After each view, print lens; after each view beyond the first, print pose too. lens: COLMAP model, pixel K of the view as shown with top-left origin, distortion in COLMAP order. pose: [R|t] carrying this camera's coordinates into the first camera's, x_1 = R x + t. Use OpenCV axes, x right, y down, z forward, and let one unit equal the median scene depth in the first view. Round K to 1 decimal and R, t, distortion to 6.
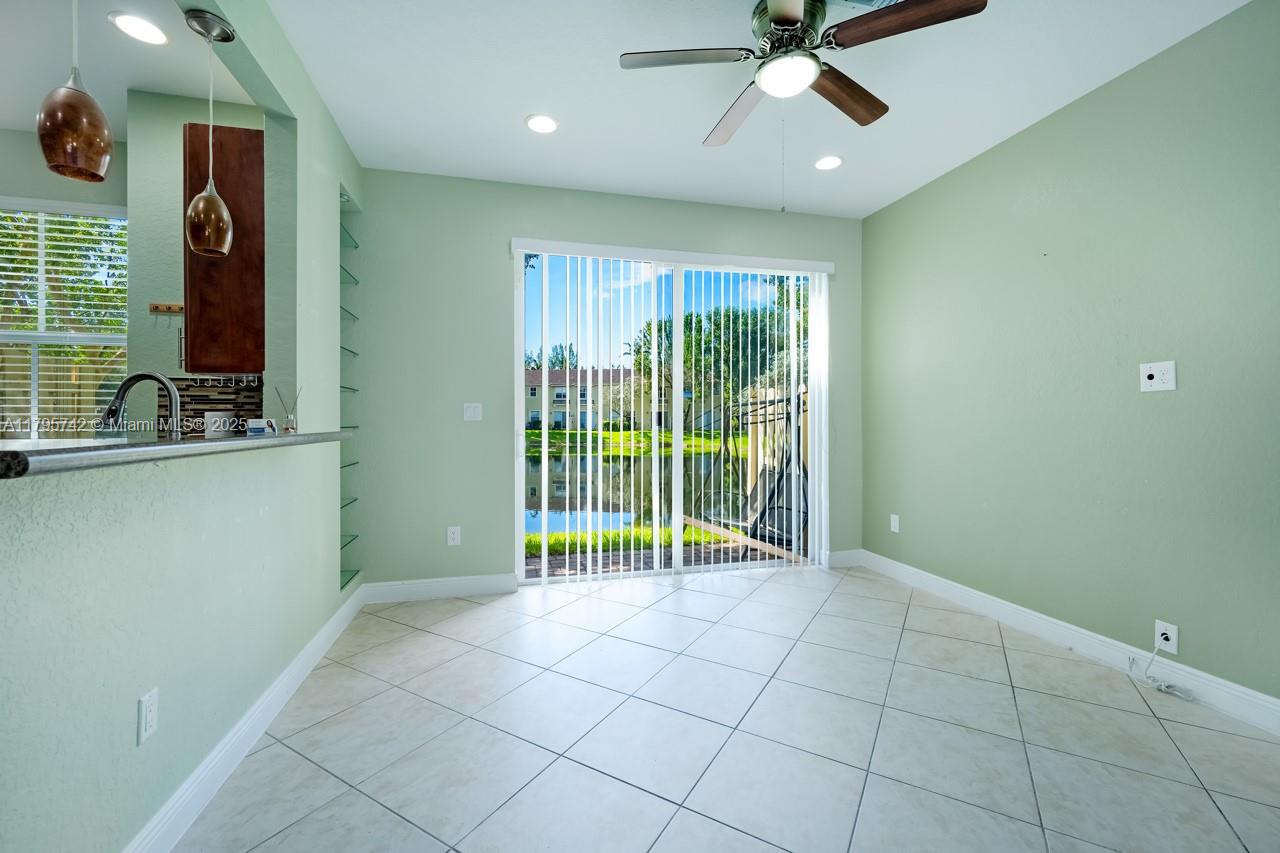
lens RADIAL K [[523.3, 0, 640.0], [0, 523.3, 426.5], [0, 0, 1]] dist [-0.001295, 0.000391]
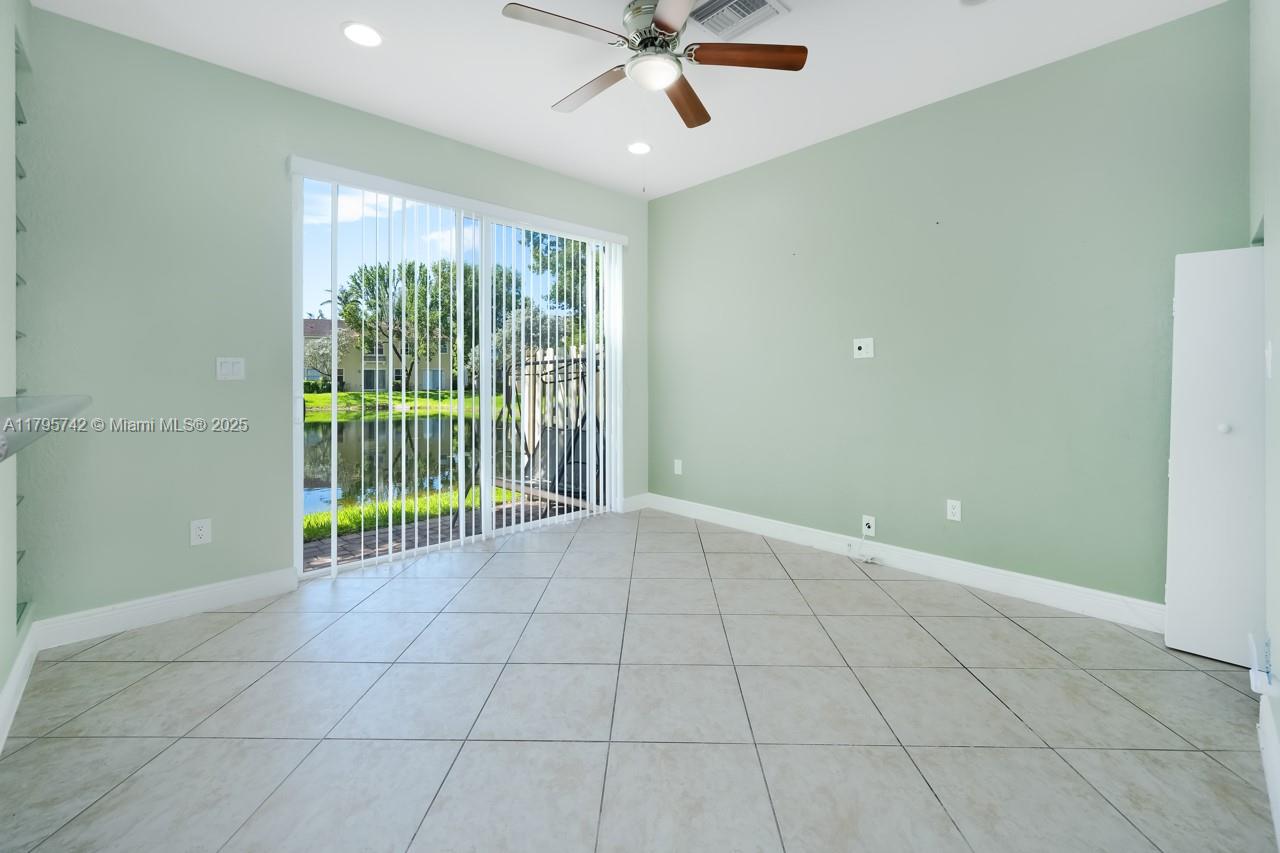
lens RADIAL K [[529.7, 0, 639.9], [0, 529.7, 385.9], [0, 0, 1]] dist [0.002513, 0.000246]
pose [[0.869975, -0.008815, 0.493017, -0.168295], [0.008678, 0.999959, 0.002566, 0.000469], [-0.493019, 0.002046, 0.870016, 0.012908]]
